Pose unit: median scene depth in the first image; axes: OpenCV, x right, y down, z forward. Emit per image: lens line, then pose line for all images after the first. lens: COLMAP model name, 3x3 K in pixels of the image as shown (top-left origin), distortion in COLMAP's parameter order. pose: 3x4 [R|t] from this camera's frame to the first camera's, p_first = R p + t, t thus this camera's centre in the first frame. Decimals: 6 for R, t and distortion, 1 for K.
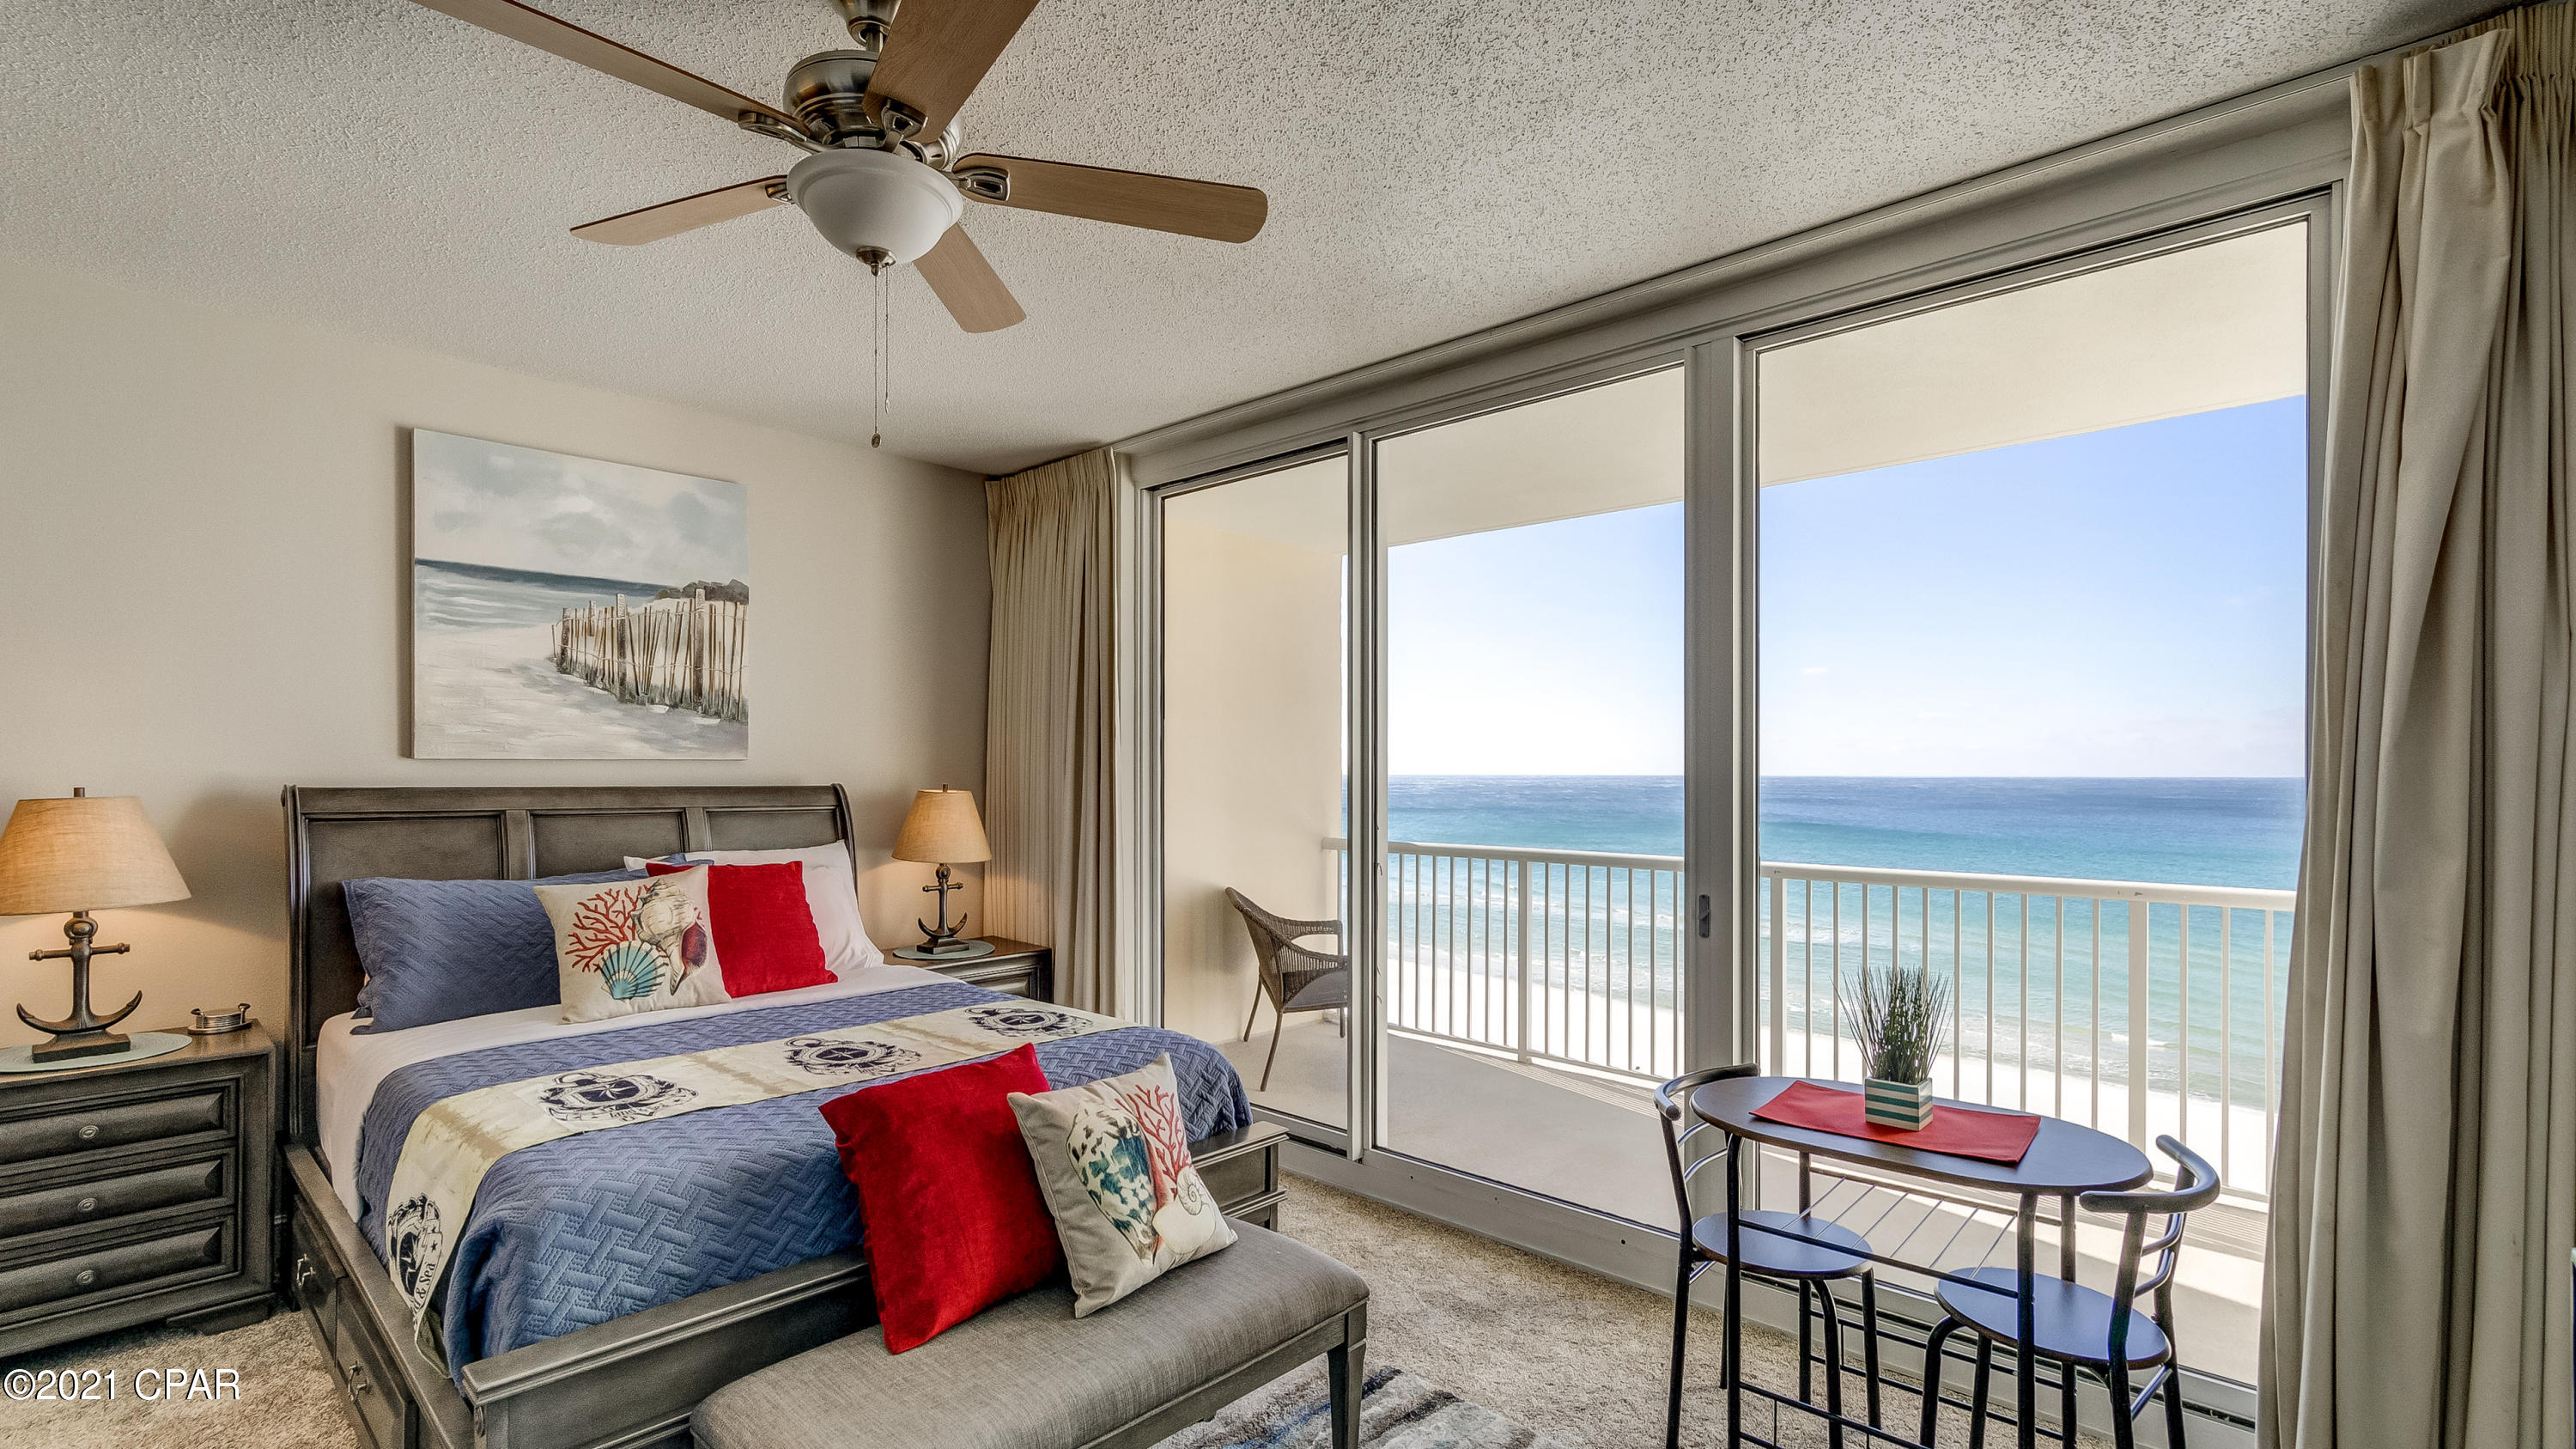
lens RADIAL K [[1148.4, 0, 1248.3], [0, 1148.4, 765.3], [0, 0, 1]] dist [-0.003741, 0.002598]
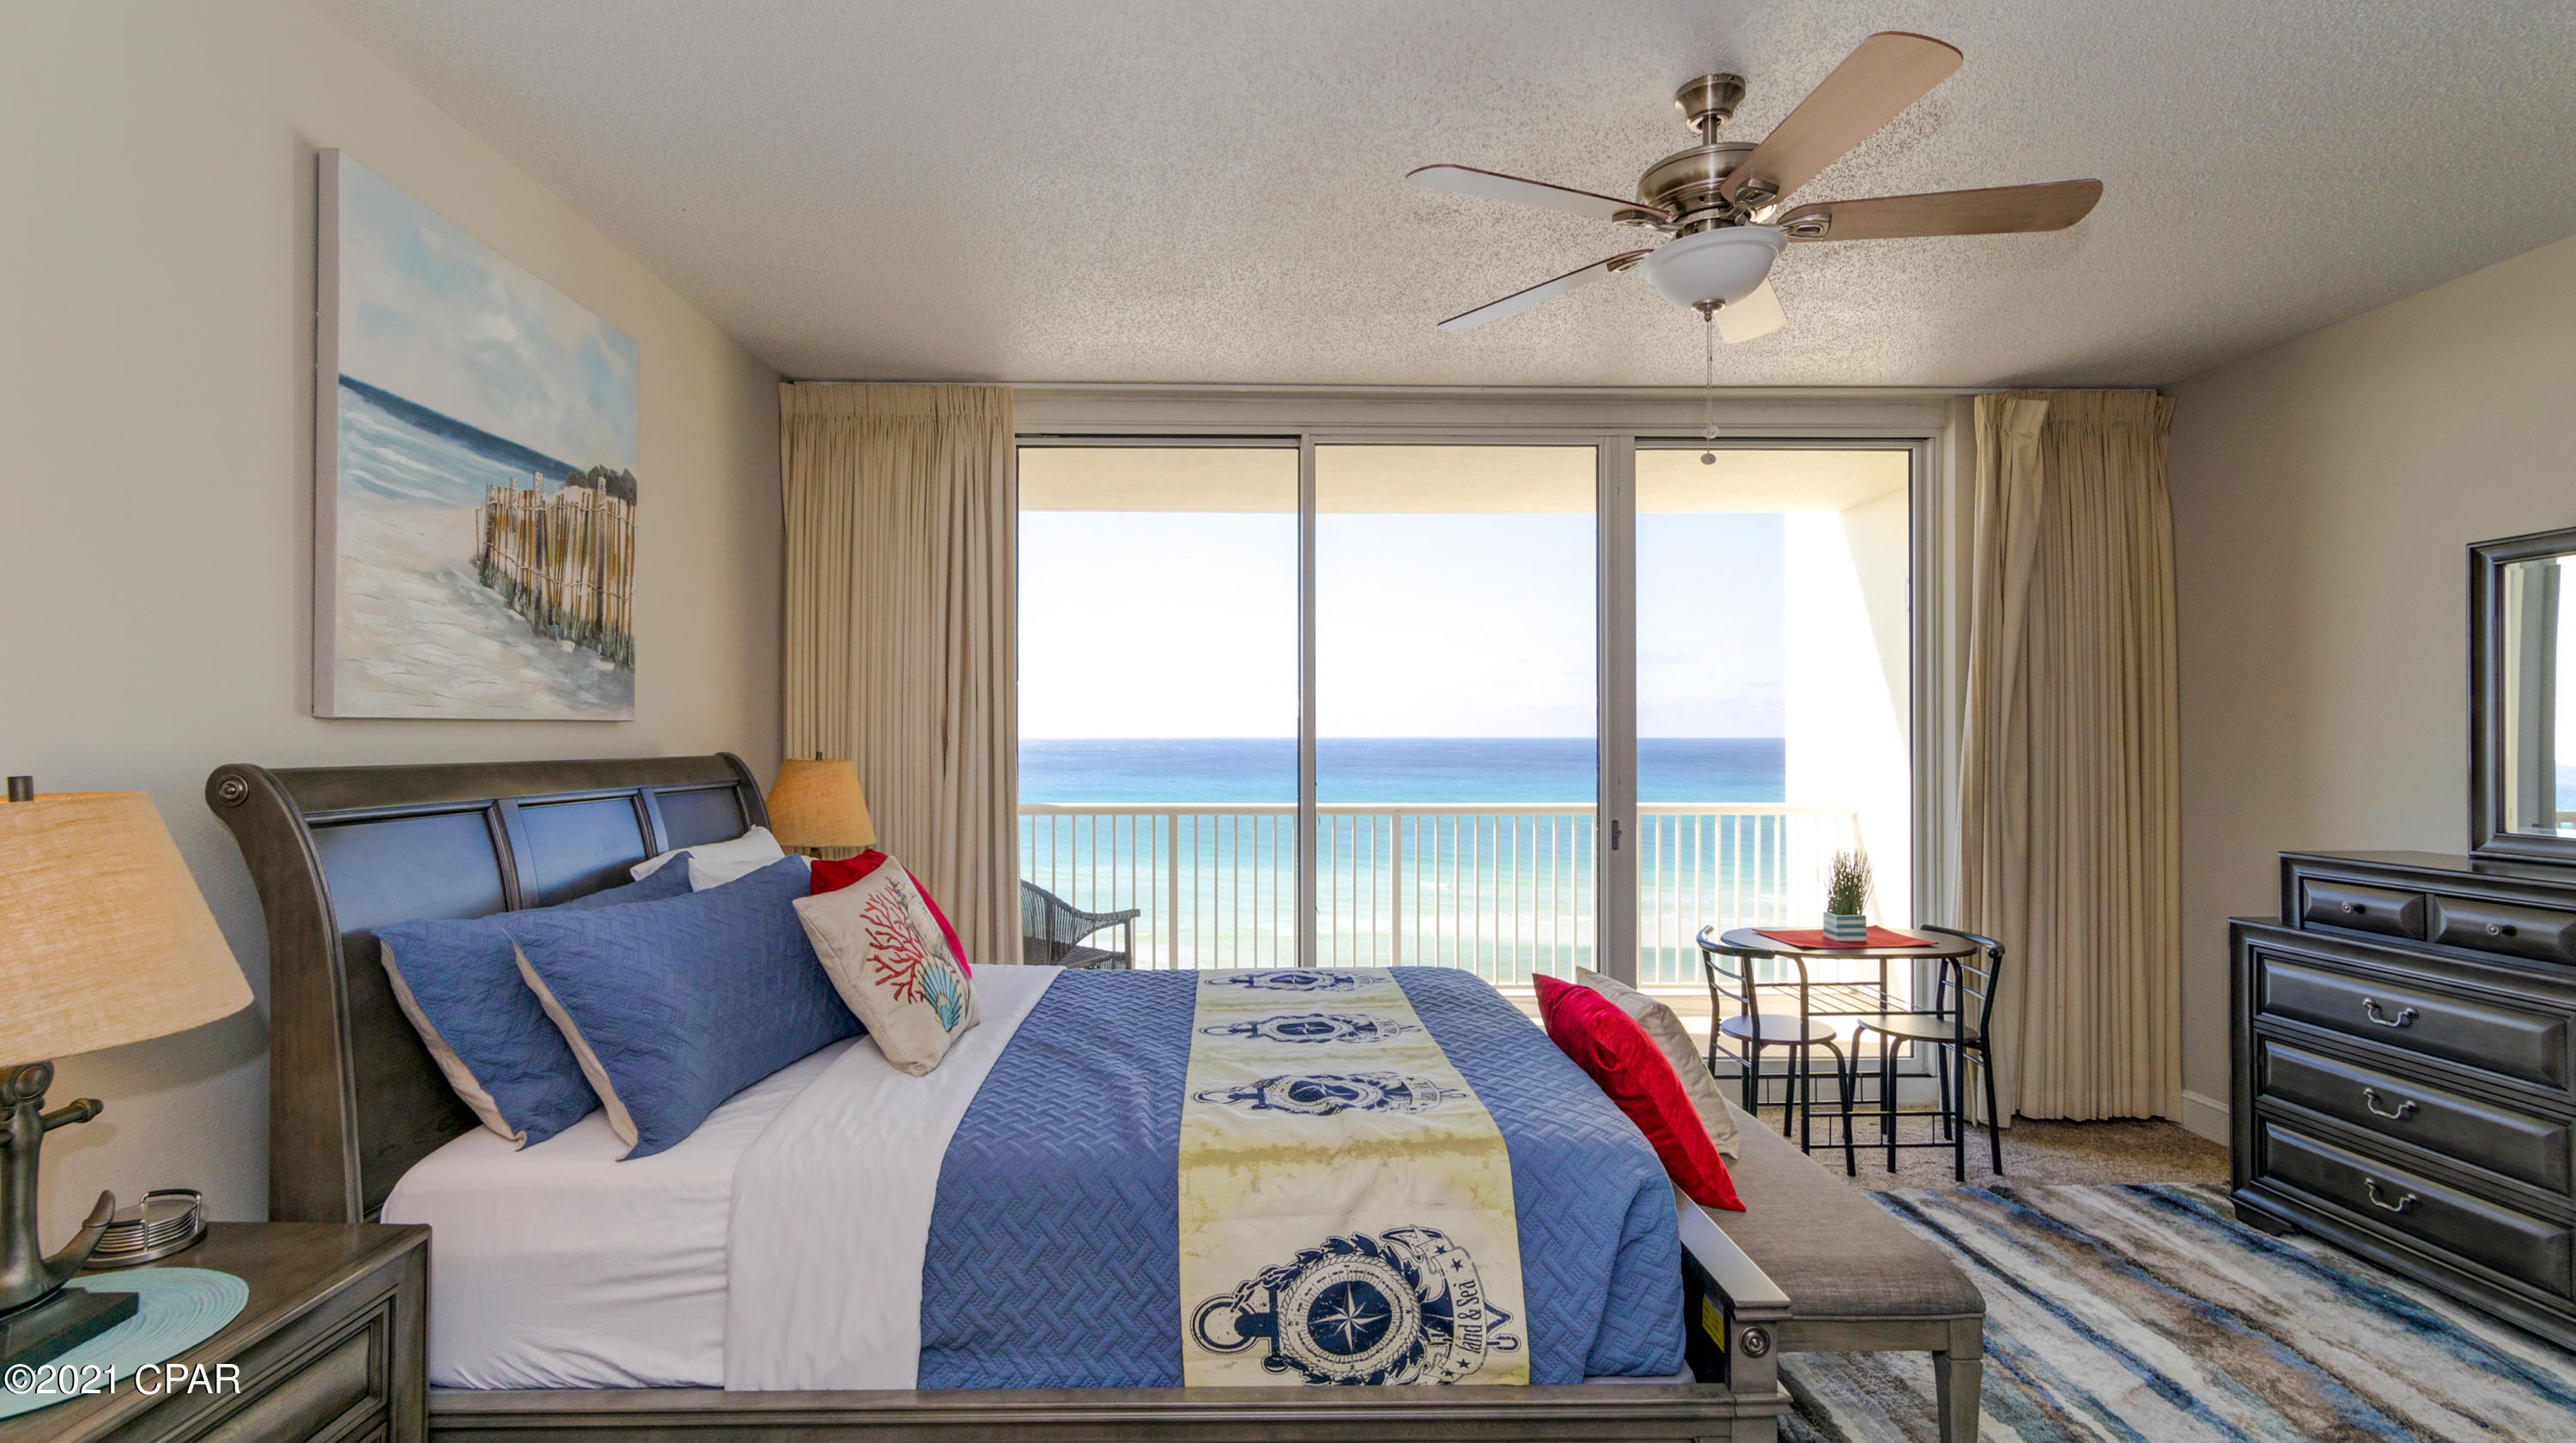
lens RADIAL K [[1148.1, 0, 1248.3], [0, 1148.1, 726.8], [0, 0, 1]] dist [-0.003741, 0.002598]
pose [[0.715037, 0.002316, 0.699082, -0.984745], [-0.002357, 0.999997, -0.000903, -0.001737], [-0.699082, -0.001002, 0.715041, 0.317567]]
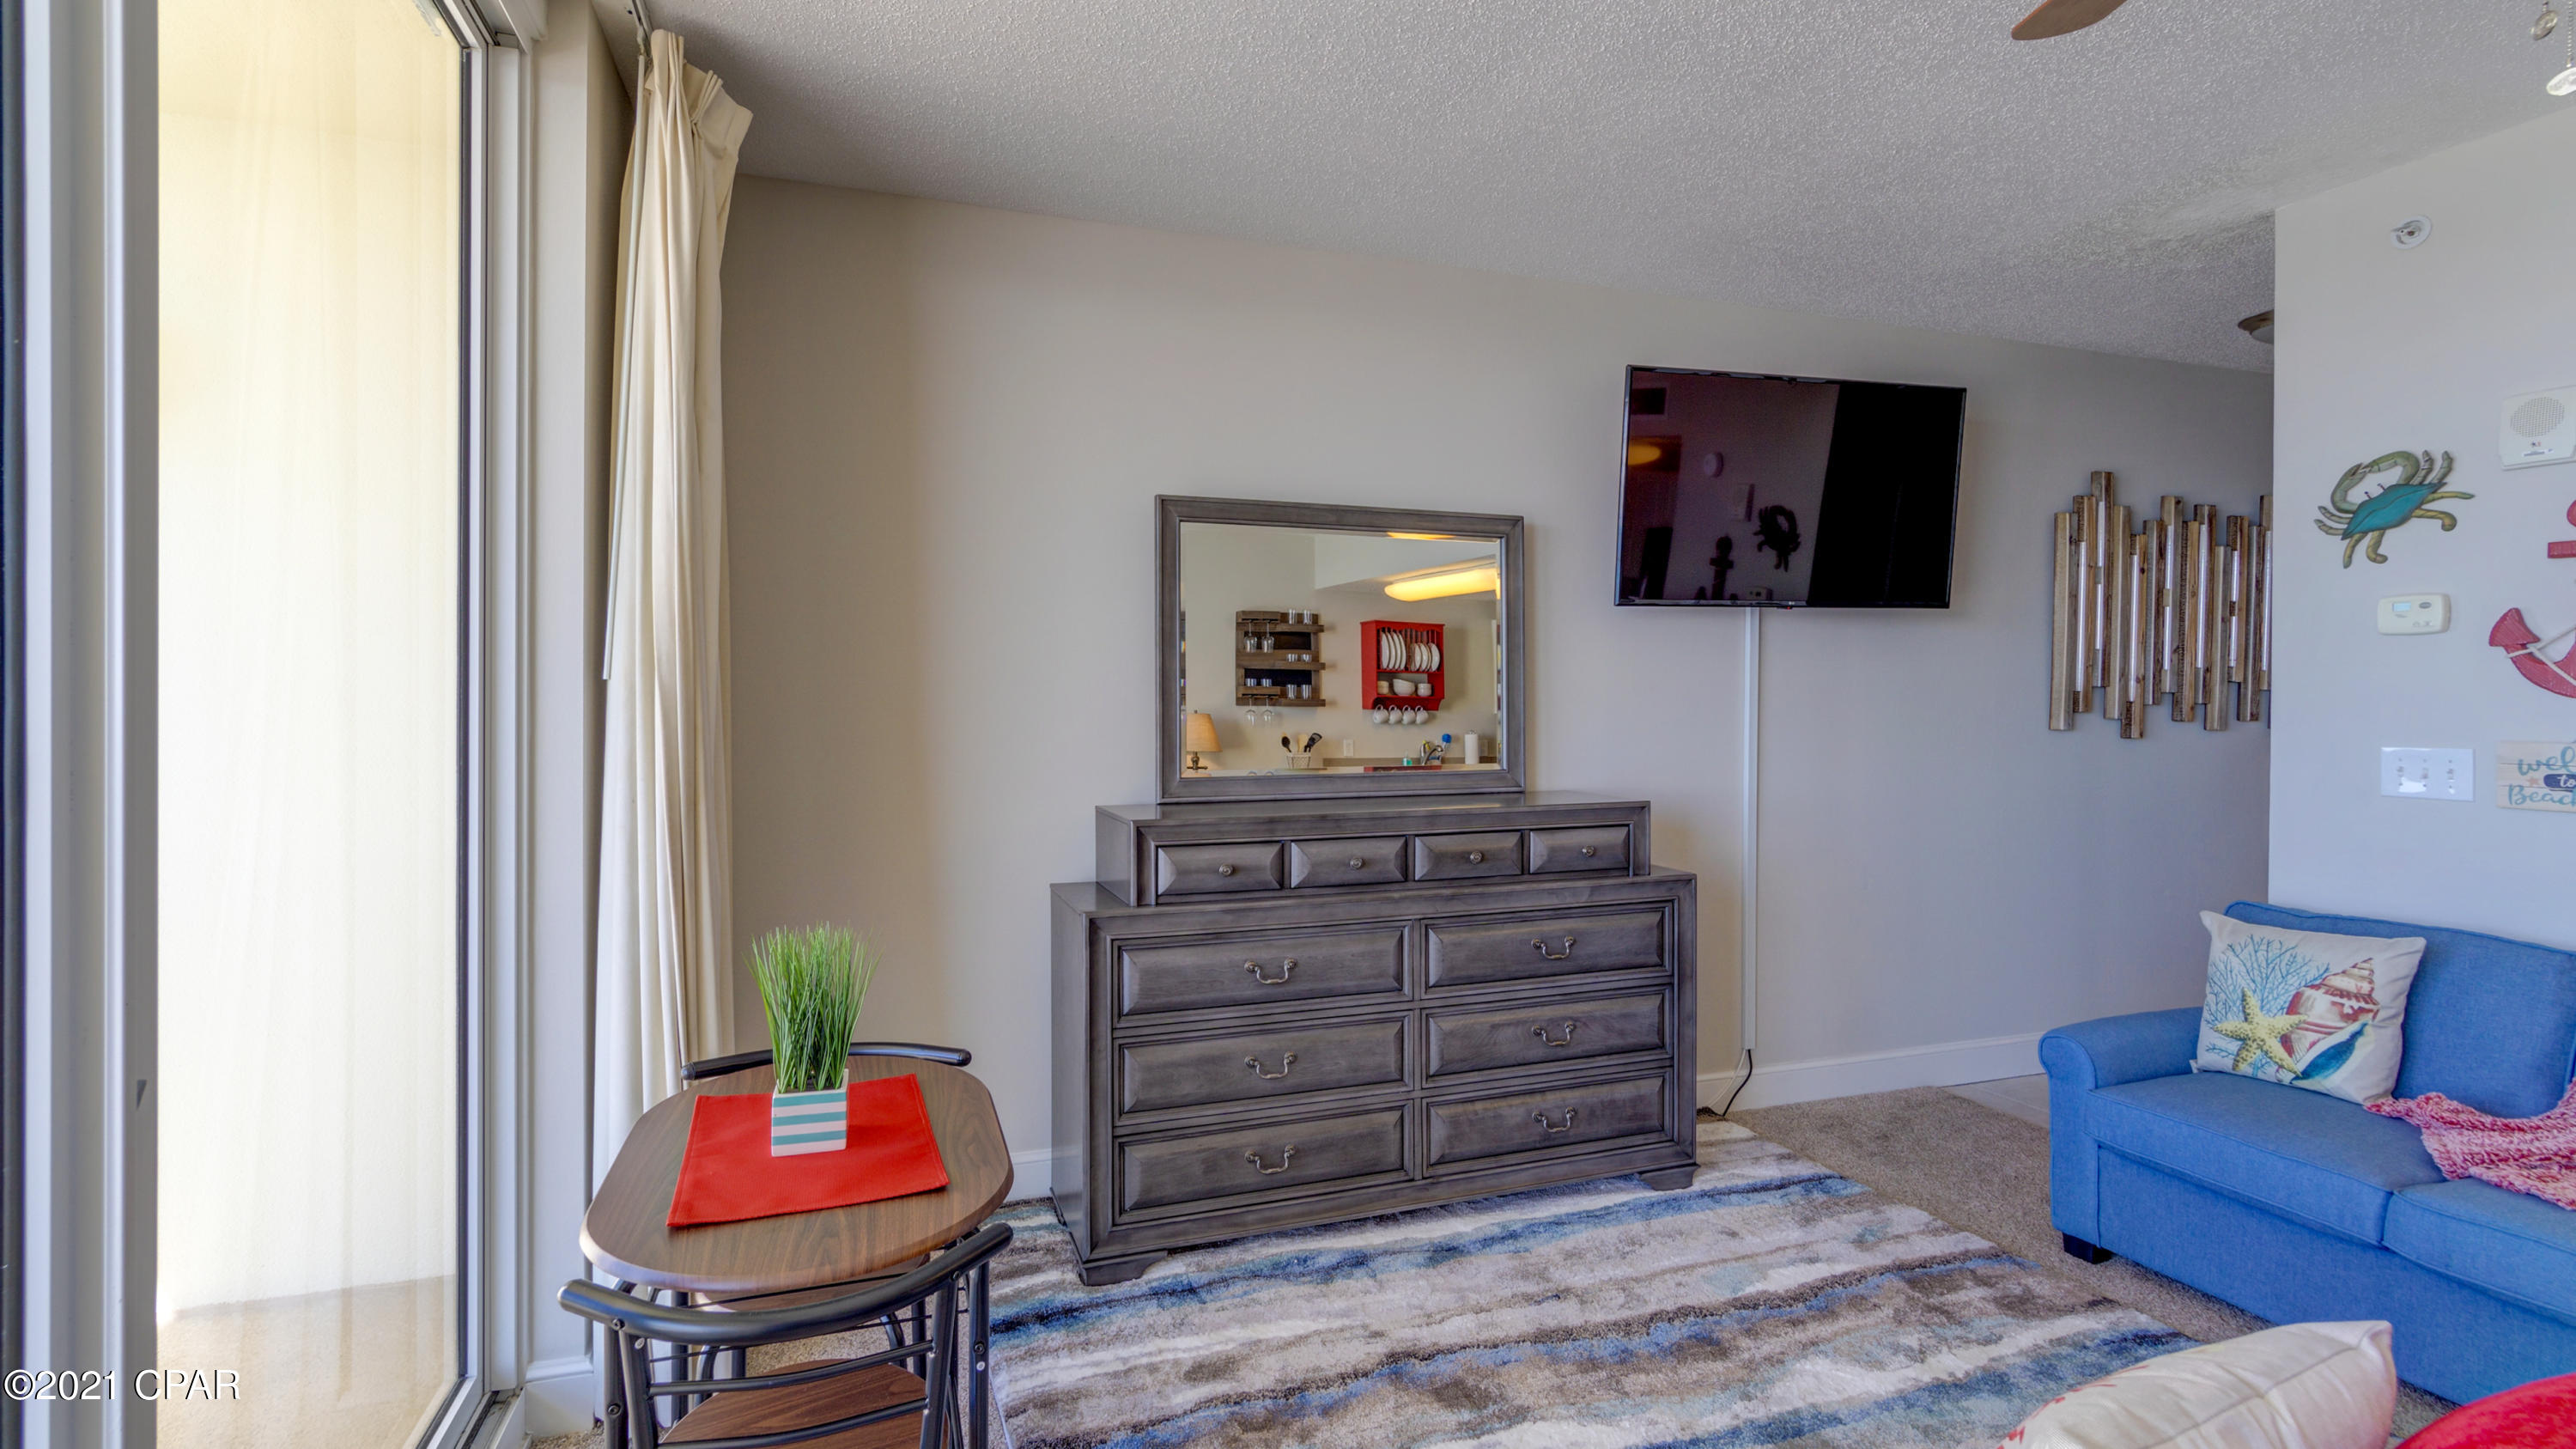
lens RADIAL K [[1148.4, 0, 1256.2], [0, 1148.4, 695.3], [0, 0, 1]] dist [-0.003741, 0.002598]
pose [[-0.883752, -0.008647, 0.467875, -0.026094], [-0.011494, 0.999929, -0.003229, 0.015615], [-0.467814, -0.008231, -0.883789, 1.180115]]
